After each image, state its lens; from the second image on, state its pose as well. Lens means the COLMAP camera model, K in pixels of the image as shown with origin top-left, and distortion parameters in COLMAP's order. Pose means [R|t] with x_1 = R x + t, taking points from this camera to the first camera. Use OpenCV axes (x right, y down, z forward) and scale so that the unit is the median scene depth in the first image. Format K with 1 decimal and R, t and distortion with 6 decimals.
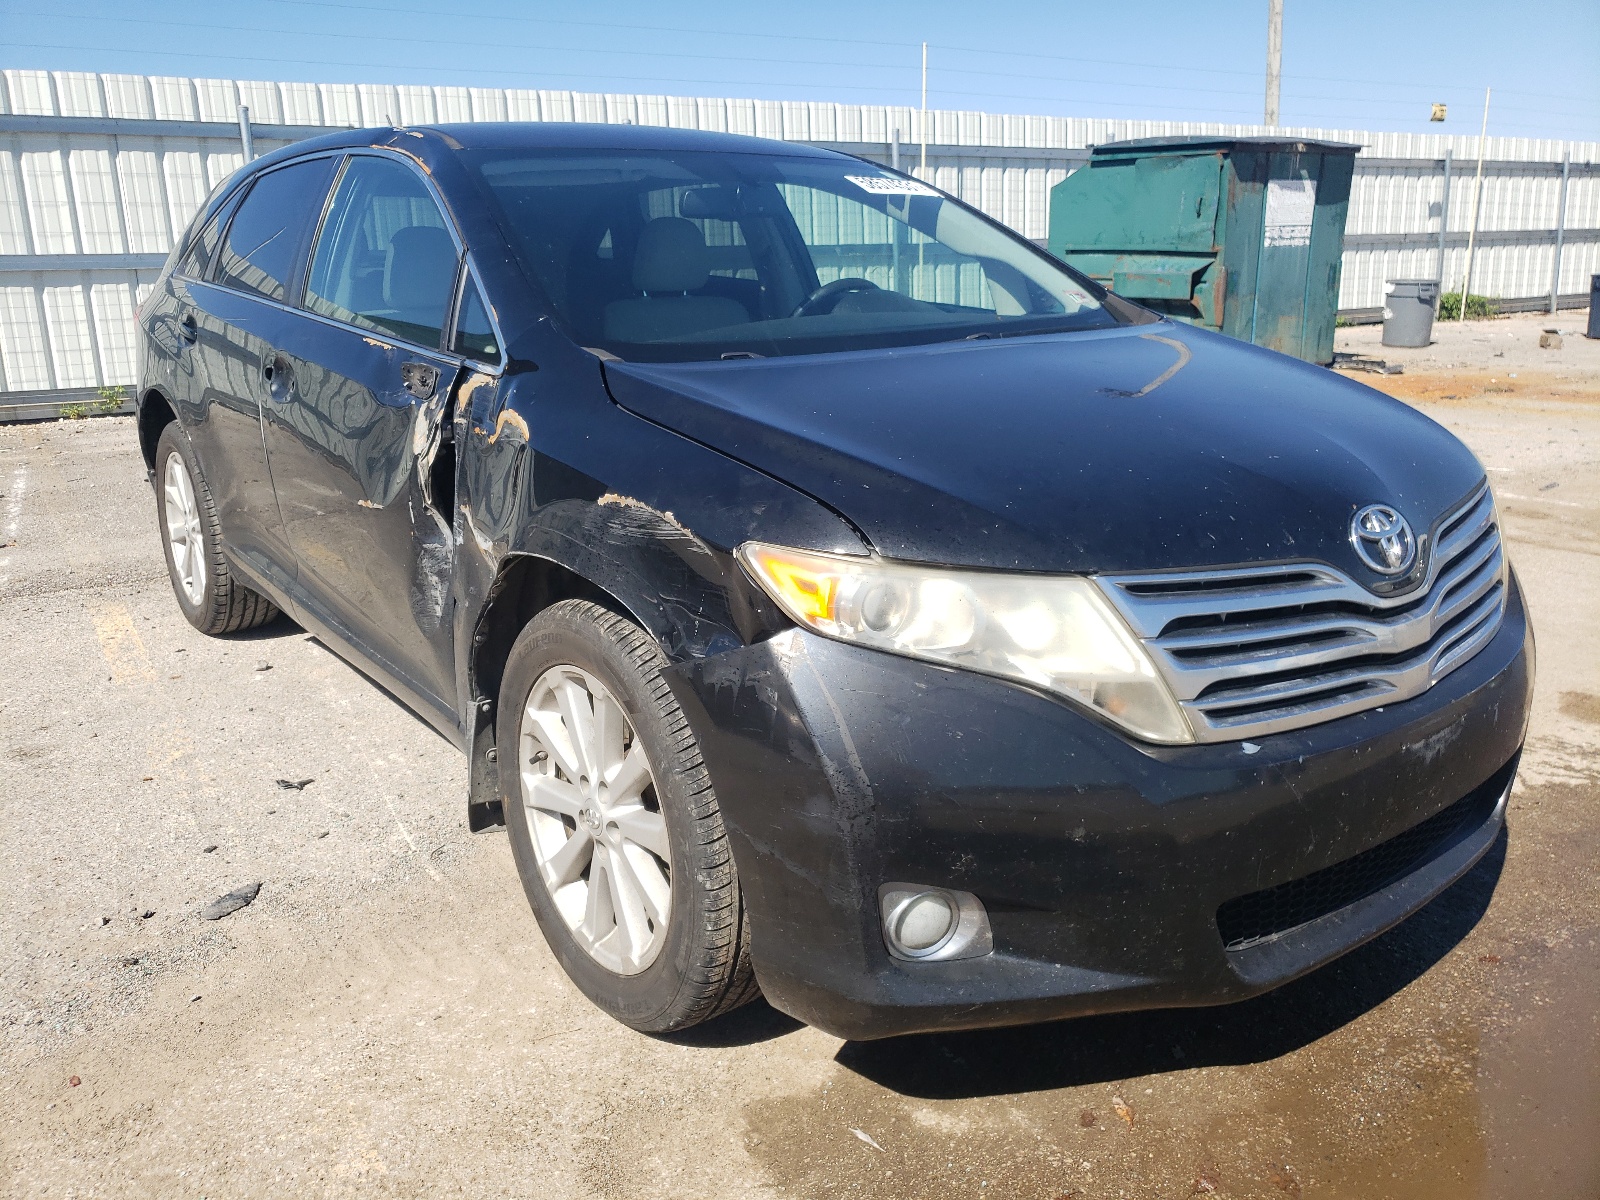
lens RADIAL K [[1223.4, 0, 801.3], [0, 1223.4, 569.3], [0, 0, 1]] dist [-0.005333, 0.040348]
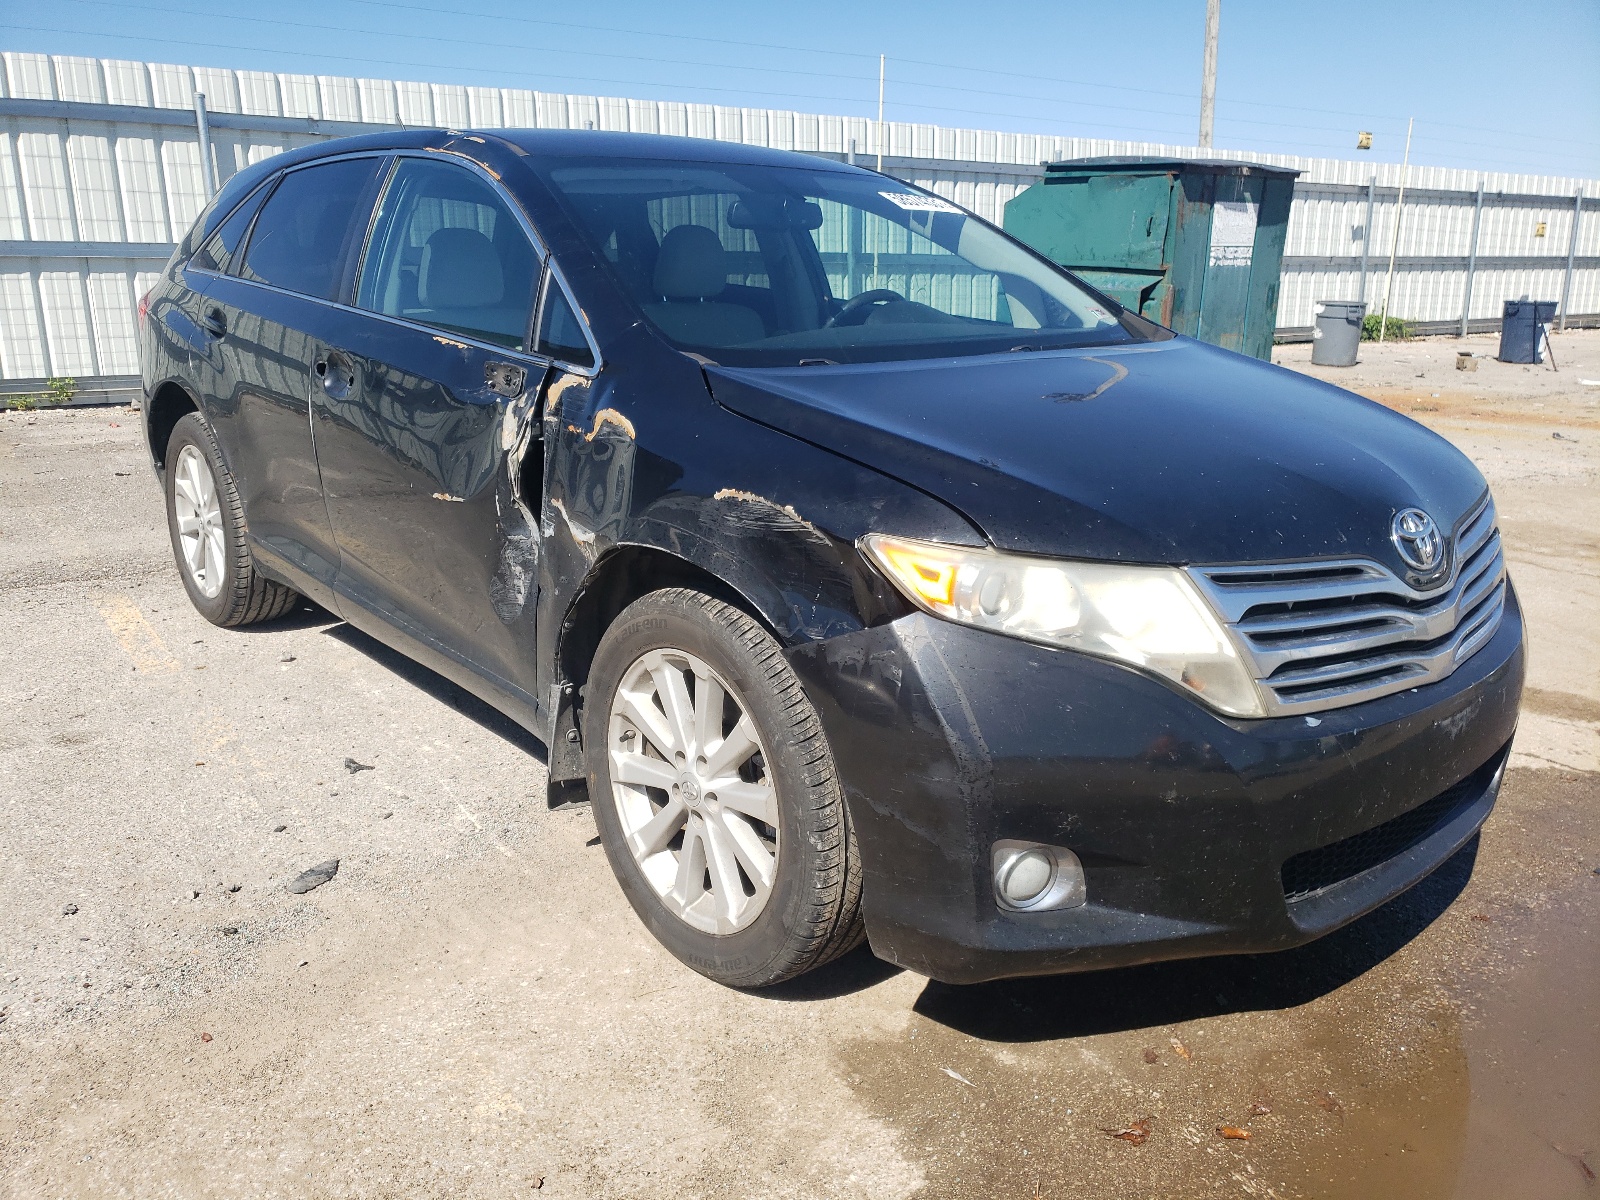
lens RADIAL K [[1217.4, 0, 800.0], [0, 1217.4, 600.0], [0, 0, 1]] dist [0.021917, 0.001322]
pose [[0.997730, 0.008499, 0.066799, -0.138710], [-0.009795, 0.999770, 0.019097, 0.013247], [-0.066621, -0.019708, 0.997584, -0.068683]]
